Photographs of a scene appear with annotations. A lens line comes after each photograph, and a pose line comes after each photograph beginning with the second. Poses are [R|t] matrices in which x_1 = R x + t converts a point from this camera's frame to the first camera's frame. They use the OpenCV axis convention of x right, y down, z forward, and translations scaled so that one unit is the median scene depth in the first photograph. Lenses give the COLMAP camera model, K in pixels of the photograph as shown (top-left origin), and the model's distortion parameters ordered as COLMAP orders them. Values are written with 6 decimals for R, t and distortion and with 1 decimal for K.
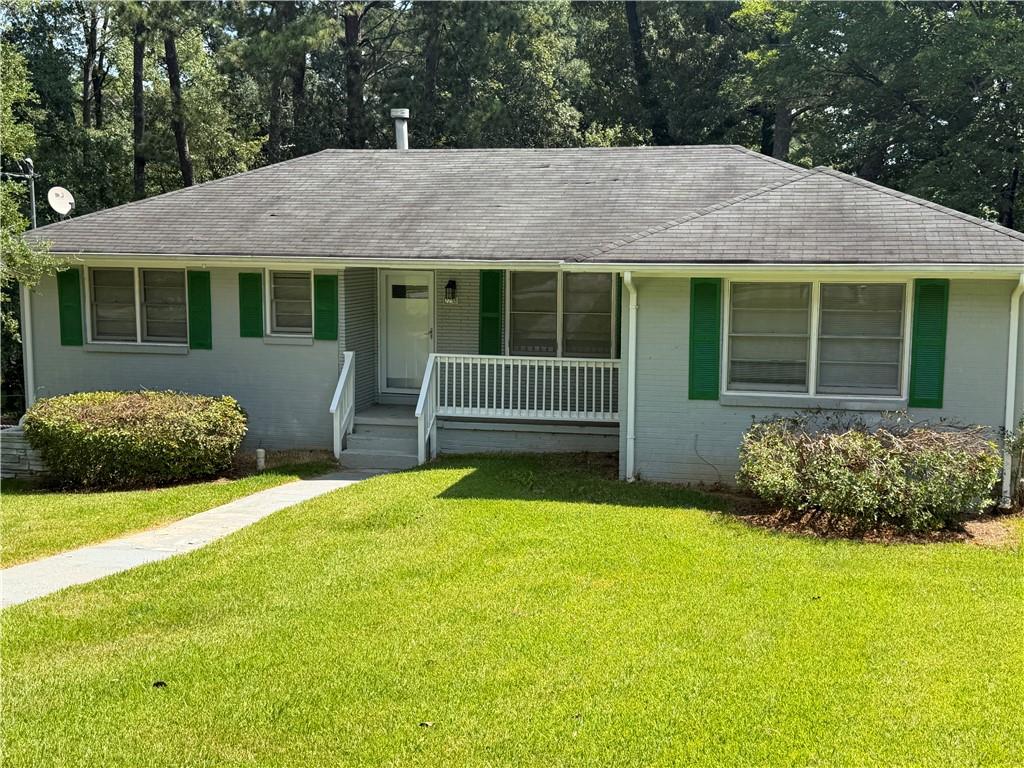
lens RADIAL K [[1203.7, 0, 512.0], [0, 1203.7, 384.0], [0, 0, 1]] dist [0.087888, 0.003078]
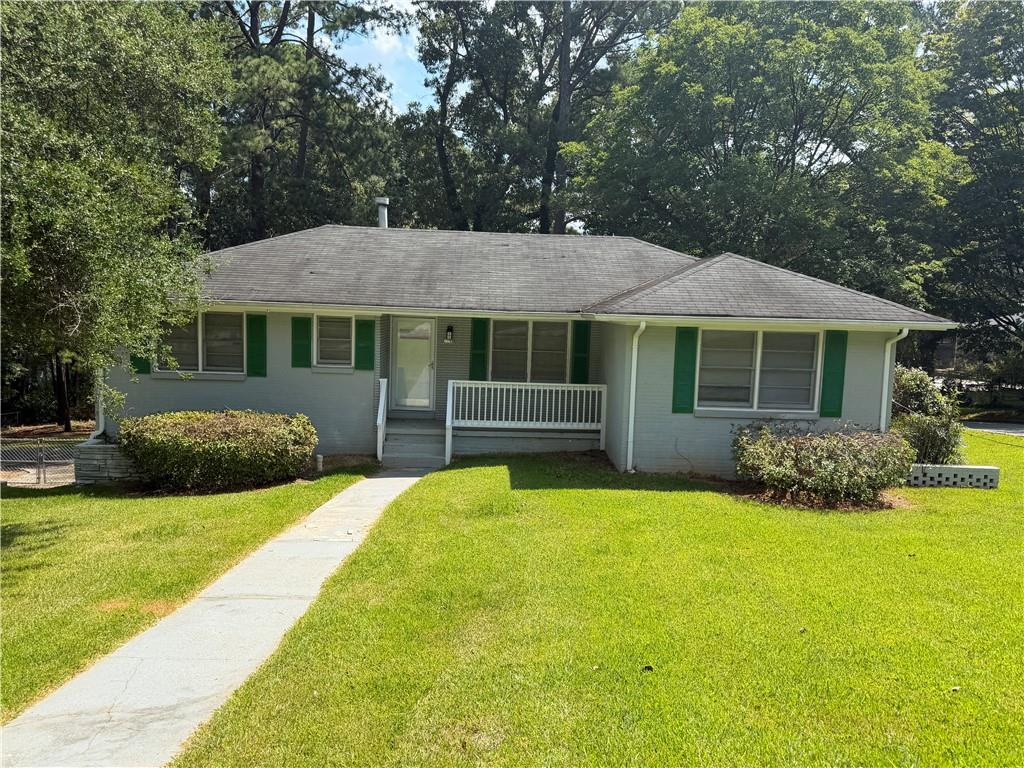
lens RADIAL K [[820.0, 0, 512.0], [0, 820.0, 384.0], [0, 0, 1]] dist [0.062598, -0.001029]
pose [[0.964393, -0.001122, 0.264471, -0.245162], [0.006210, 0.999811, -0.018405, -0.003818], [-0.264401, 0.019392, 0.964218, 0.106879]]
